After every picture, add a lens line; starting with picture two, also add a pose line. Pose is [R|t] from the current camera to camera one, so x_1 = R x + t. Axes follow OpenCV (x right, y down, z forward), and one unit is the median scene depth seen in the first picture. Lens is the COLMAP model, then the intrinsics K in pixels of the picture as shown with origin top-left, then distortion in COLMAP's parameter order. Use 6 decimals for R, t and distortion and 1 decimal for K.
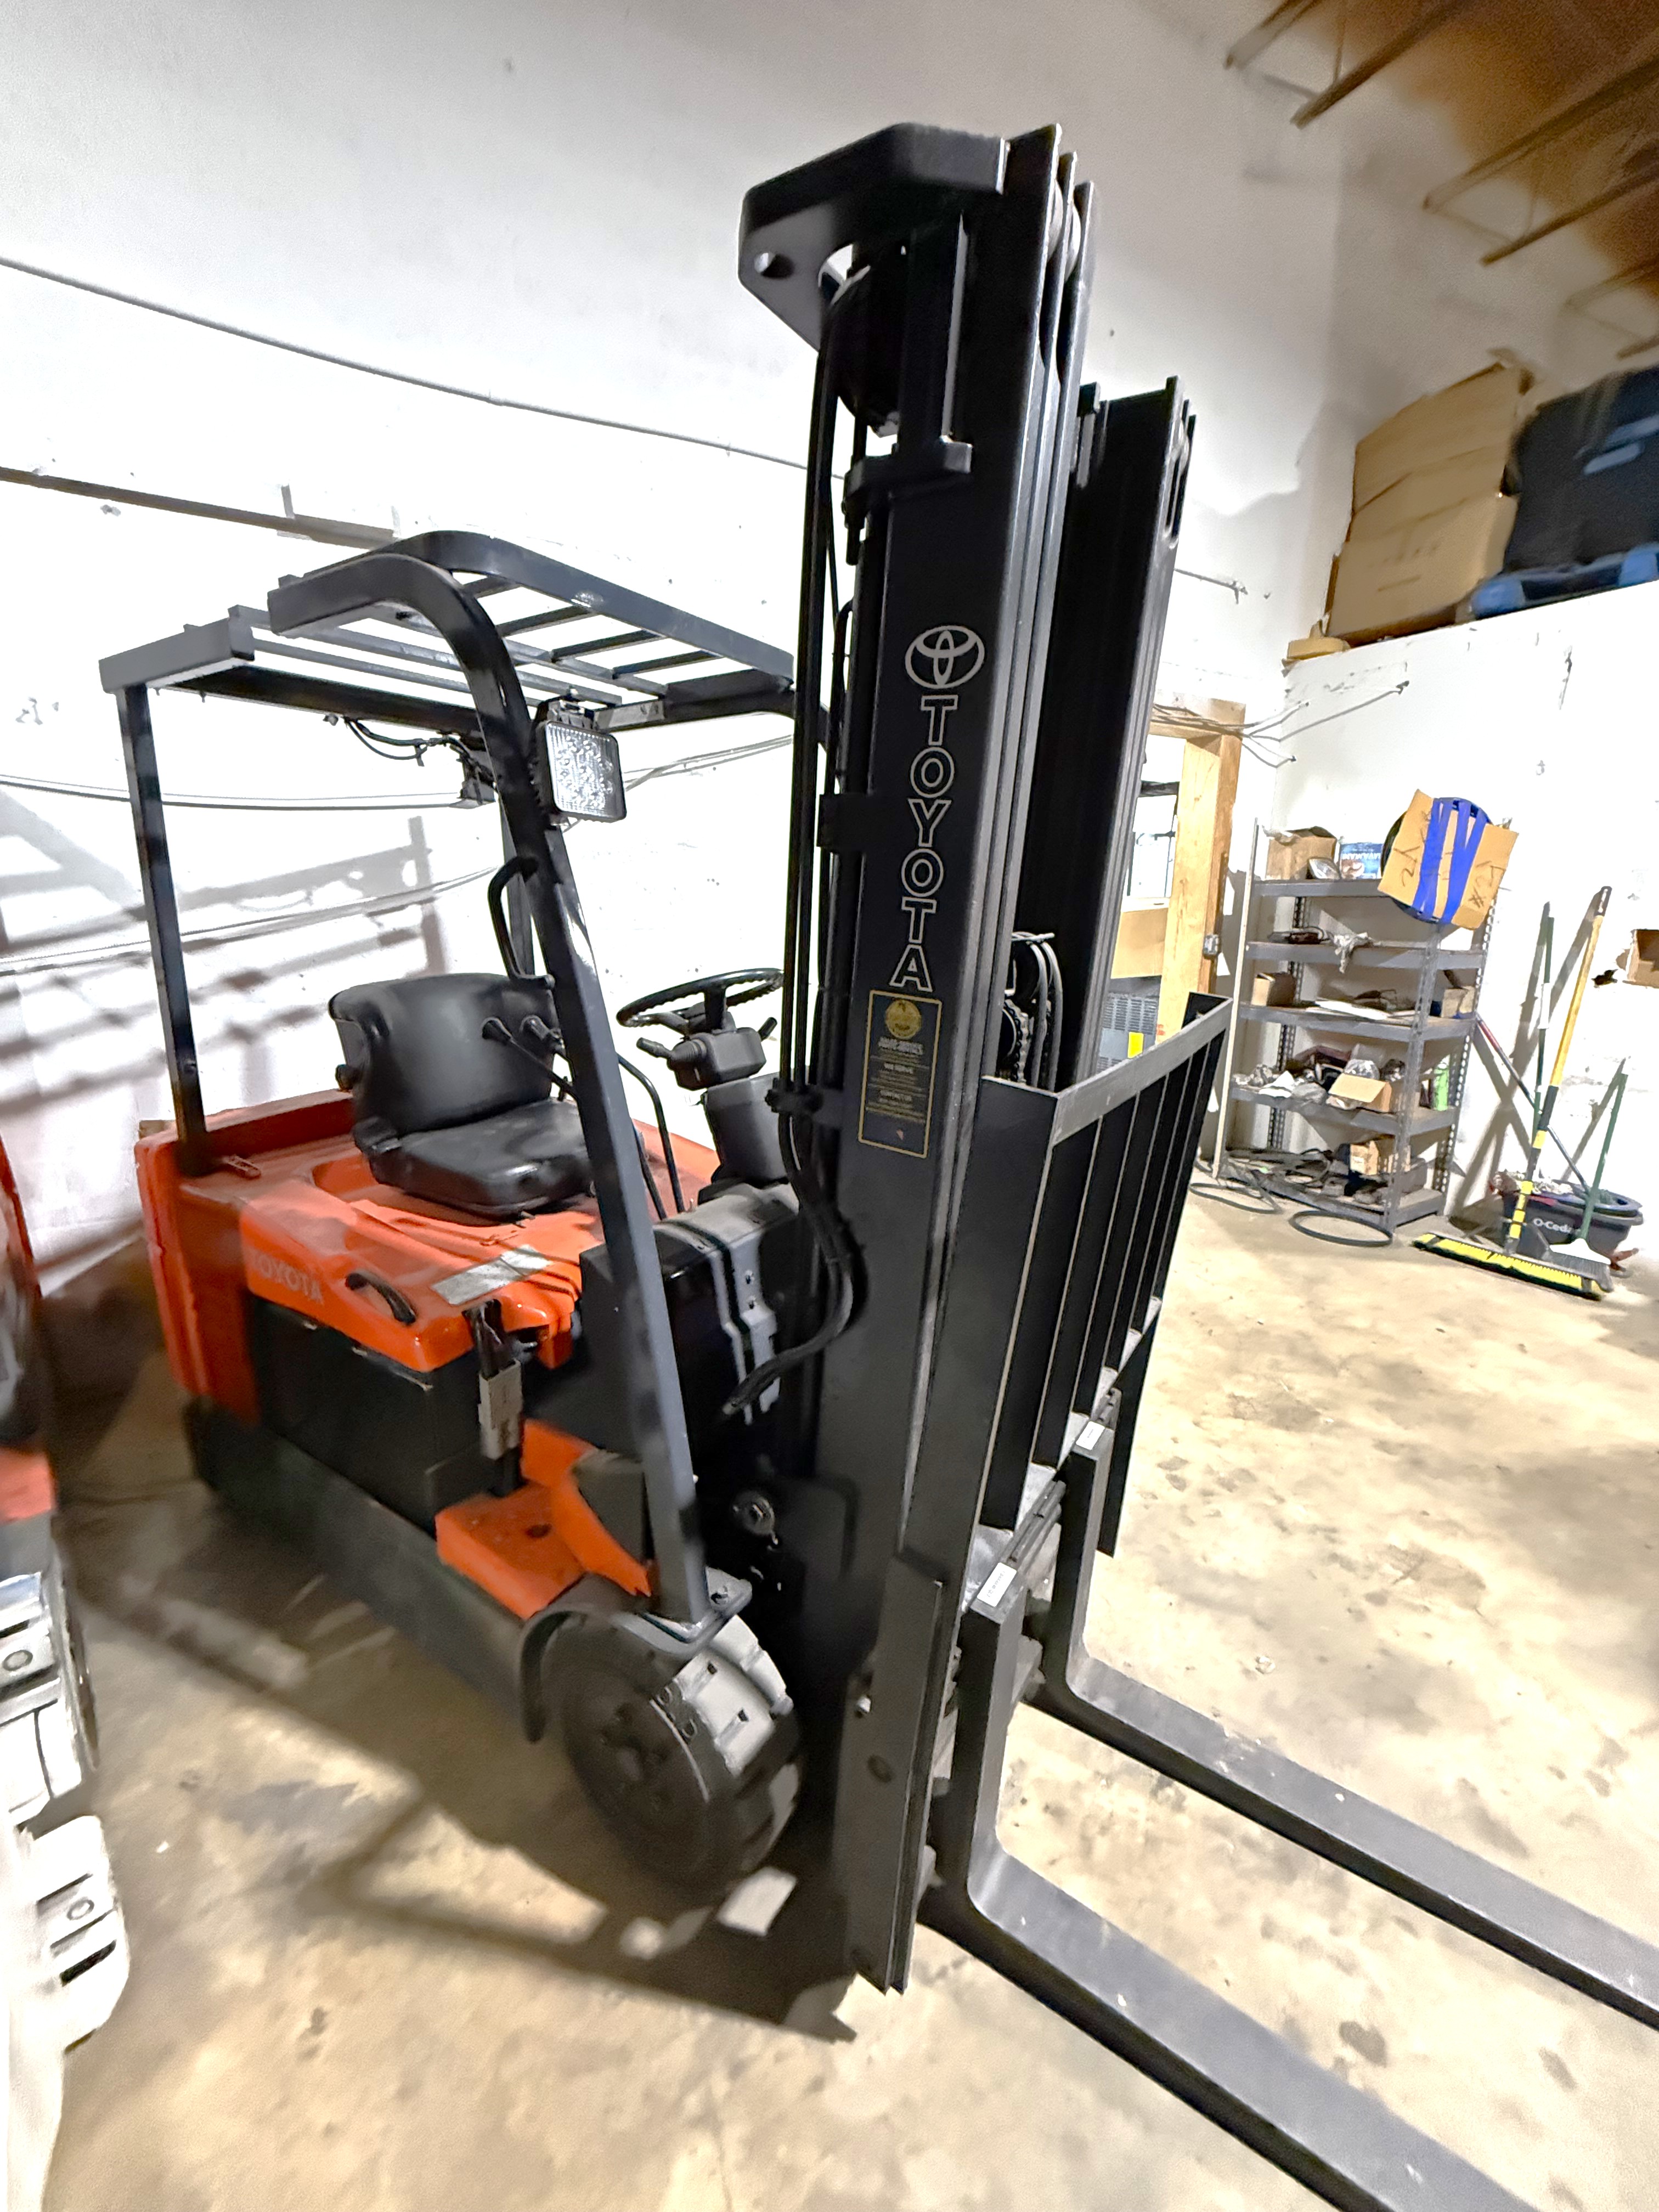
lens RADIAL K [[879.9, 0, 829.5], [0, 879.9, 1106.0], [0, 0, 1]] dist [0.001852, 0.000491]
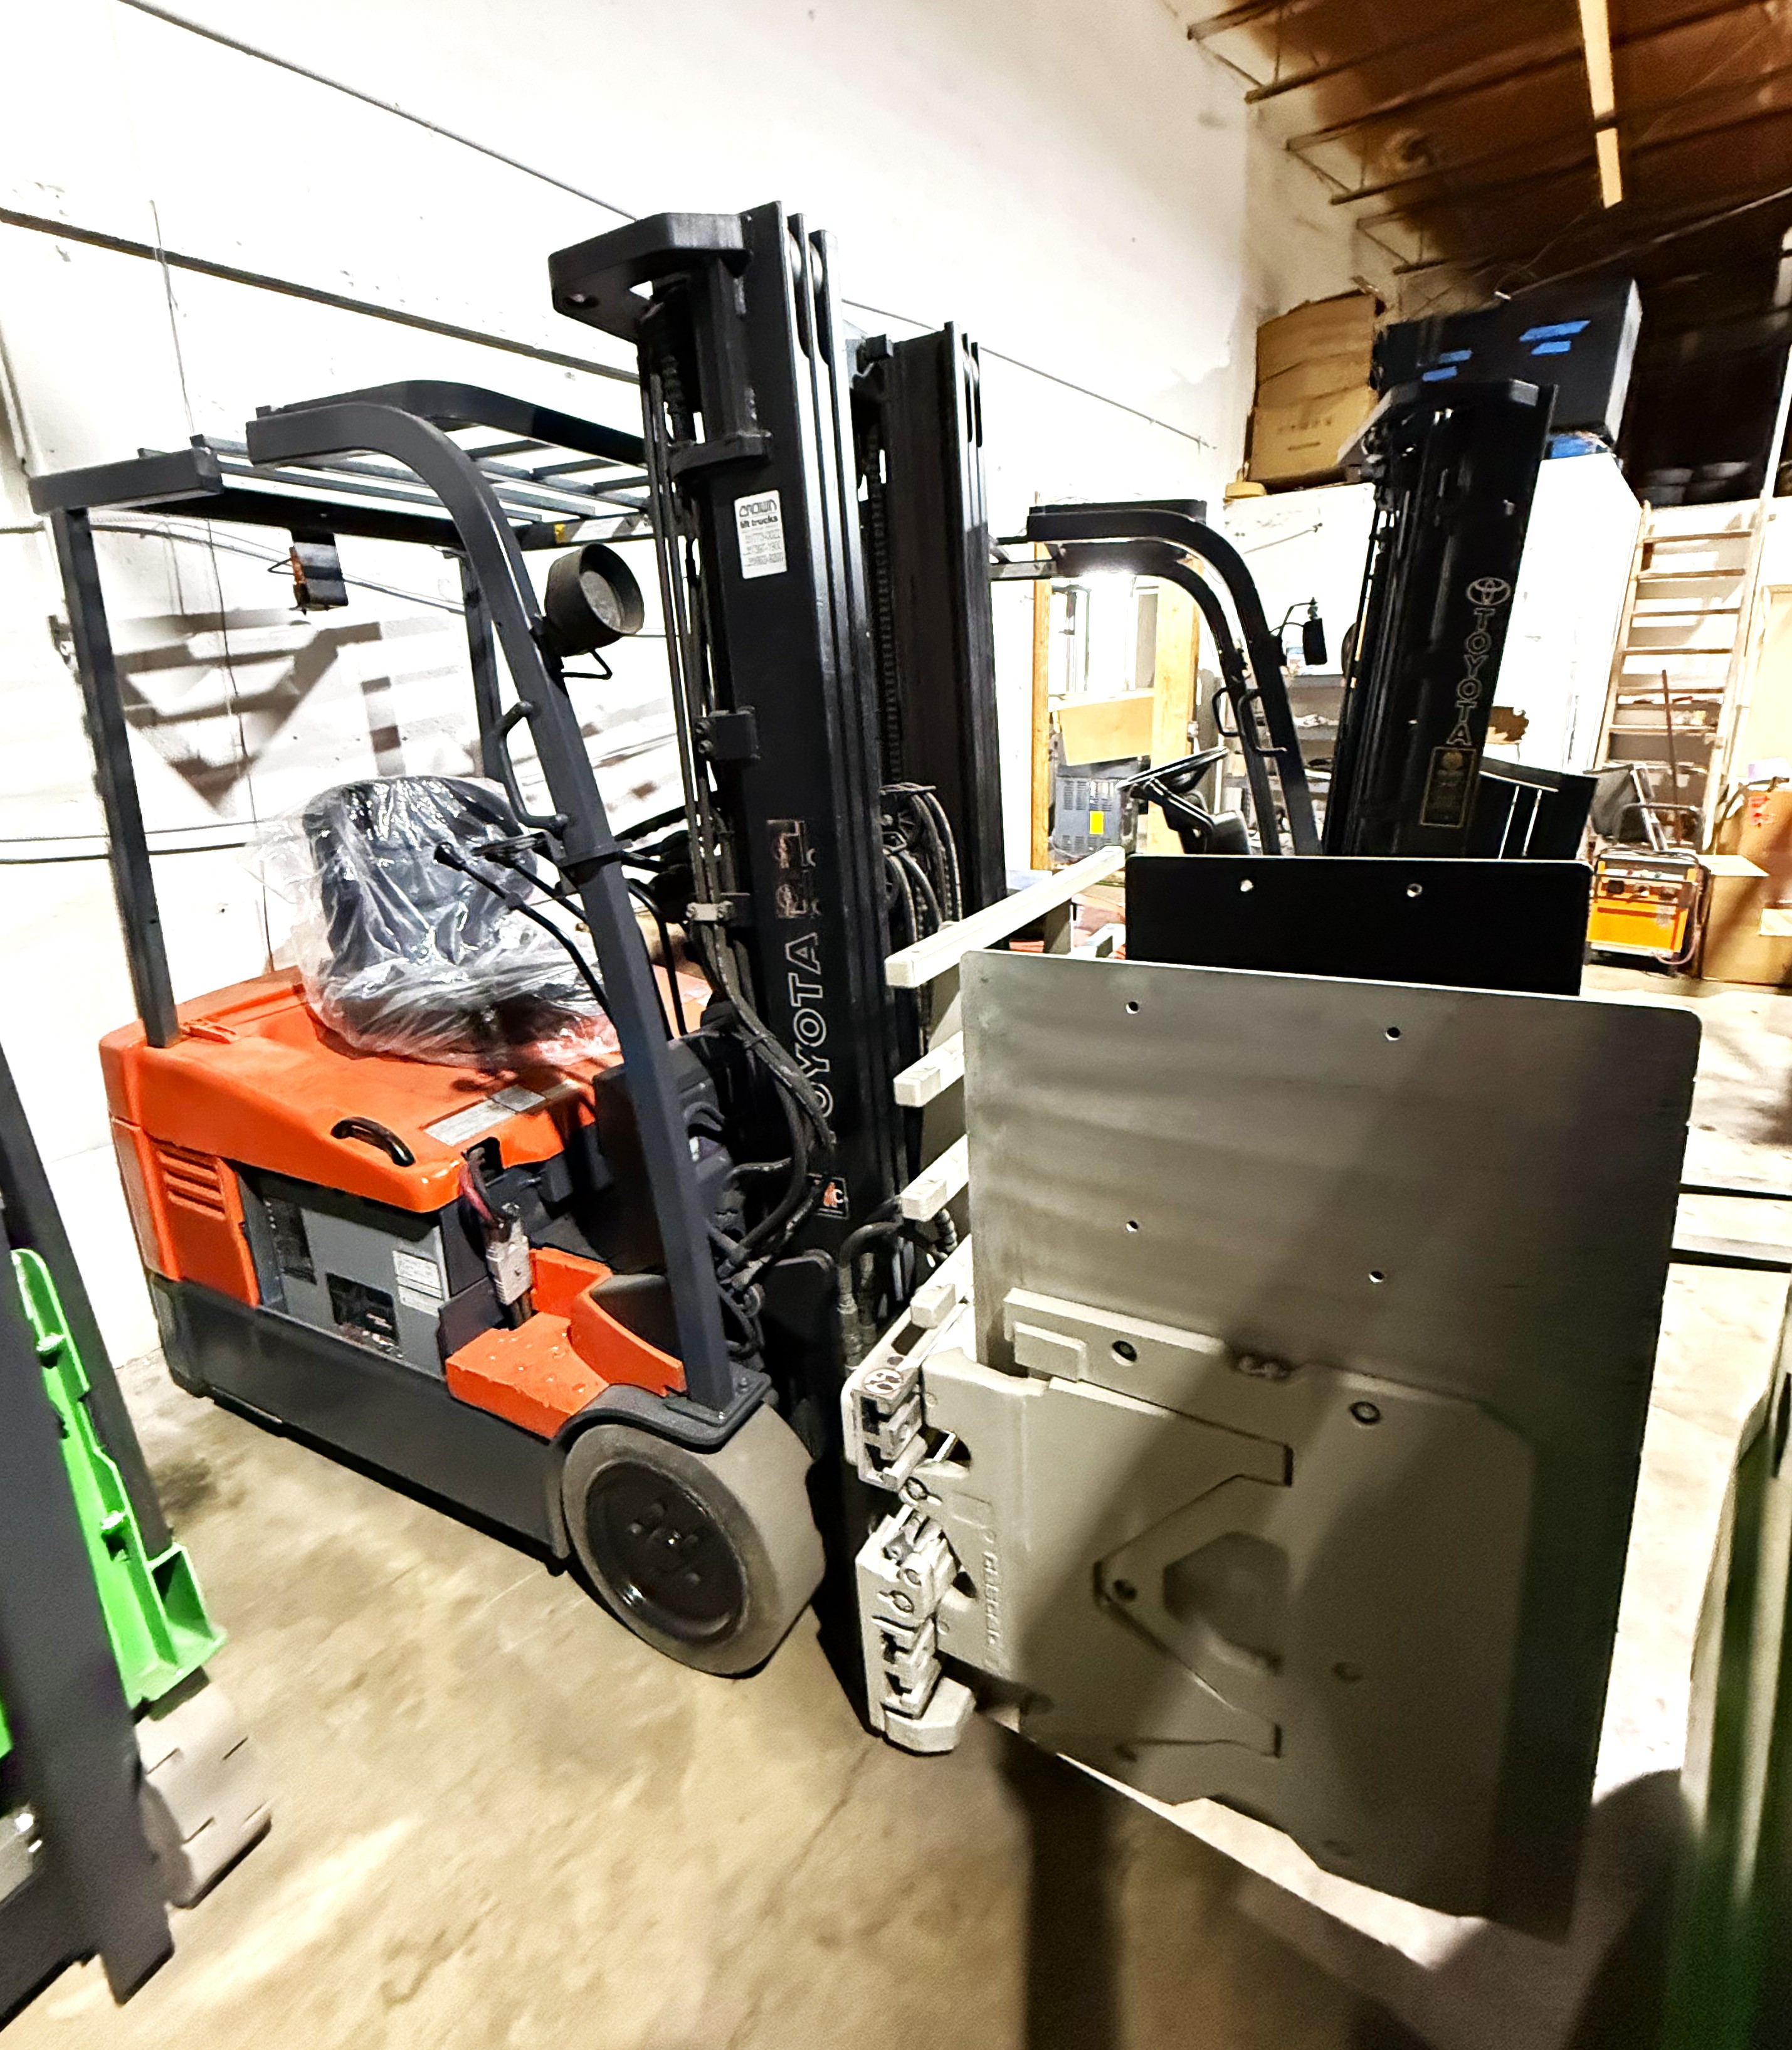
lens RADIAL K [[1015.4, 0, 896.0], [0, 1015.4, 1025.0], [0, 0, 1]] dist [-0.004229, -0.001083]
pose [[0.919919, -0.174379, 0.351201, -0.678088], [0.149155, 0.983959, 0.097866, 0.028842], [-0.362633, -0.037646, 0.931171, -0.258299]]
